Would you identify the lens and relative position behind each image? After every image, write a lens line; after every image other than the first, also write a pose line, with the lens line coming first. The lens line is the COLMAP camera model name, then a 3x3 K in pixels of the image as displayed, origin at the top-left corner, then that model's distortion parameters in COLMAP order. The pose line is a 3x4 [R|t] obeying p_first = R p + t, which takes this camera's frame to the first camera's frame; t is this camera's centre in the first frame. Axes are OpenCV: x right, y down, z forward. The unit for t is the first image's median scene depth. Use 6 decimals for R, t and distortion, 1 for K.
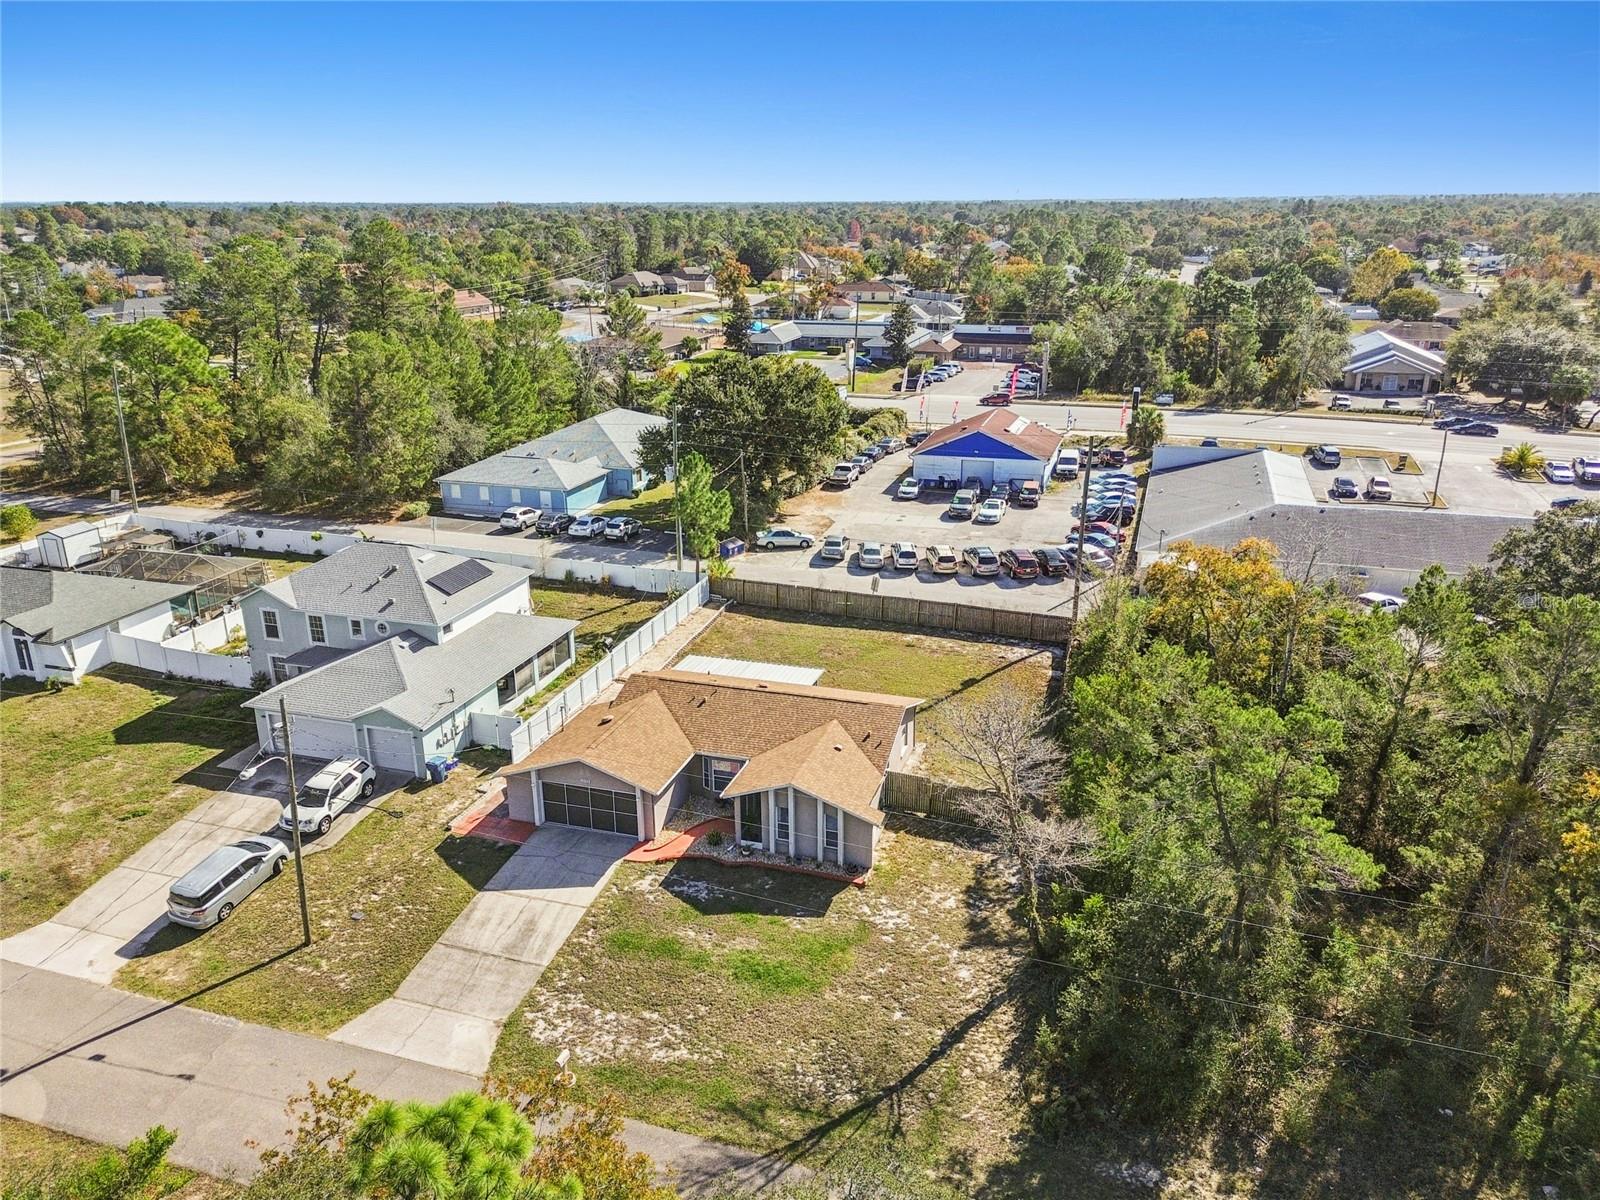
lens RADIAL K [[1199.4, 0, 792.7], [0, 1199.4, 605.8], [0, 0, 1]] dist [0.066457, -0.066045]
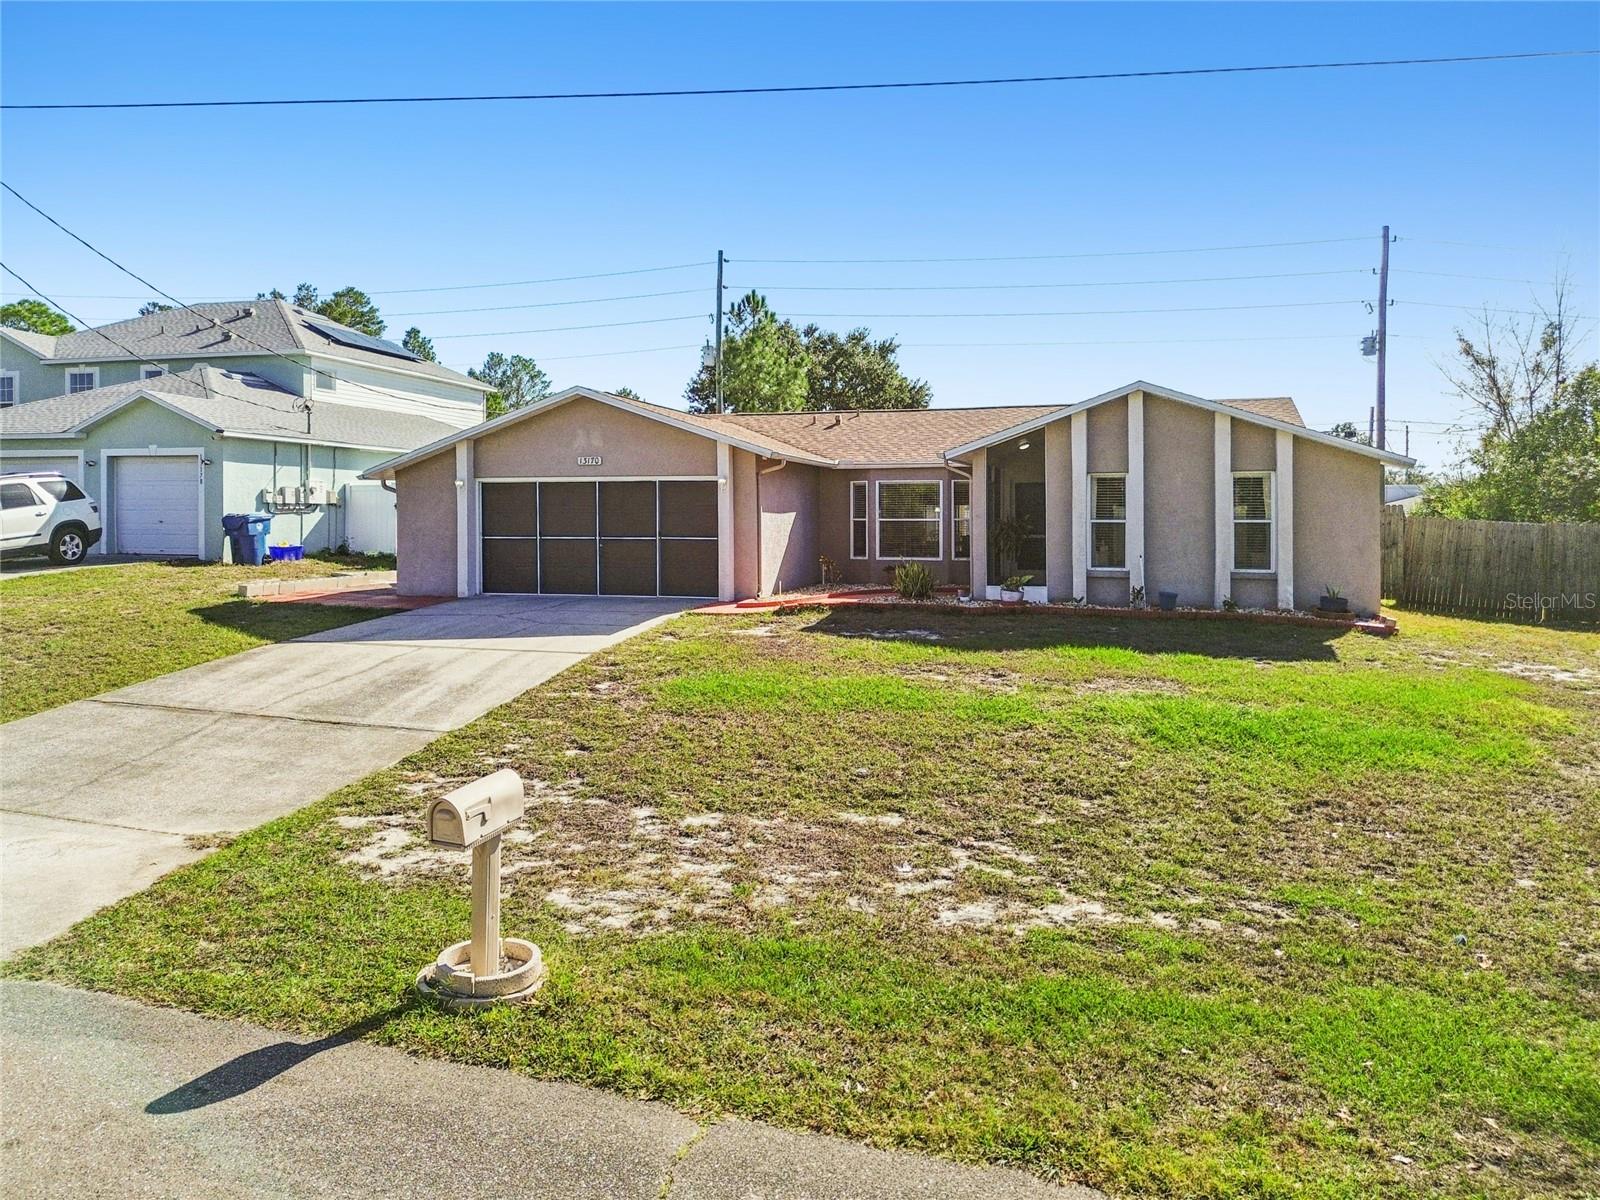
lens RADIAL K [[1166.9, 0, 784.2], [0, 1166.9, 577.9], [0, 0, 1]] dist [0.062975, -0.054635]
pose [[0.999617, 0.014909, 0.023312, -0.116444], [-0.007762, 0.959690, -0.280954, 0.297040], [-0.026561, 0.280665, 0.959438, 0.638157]]
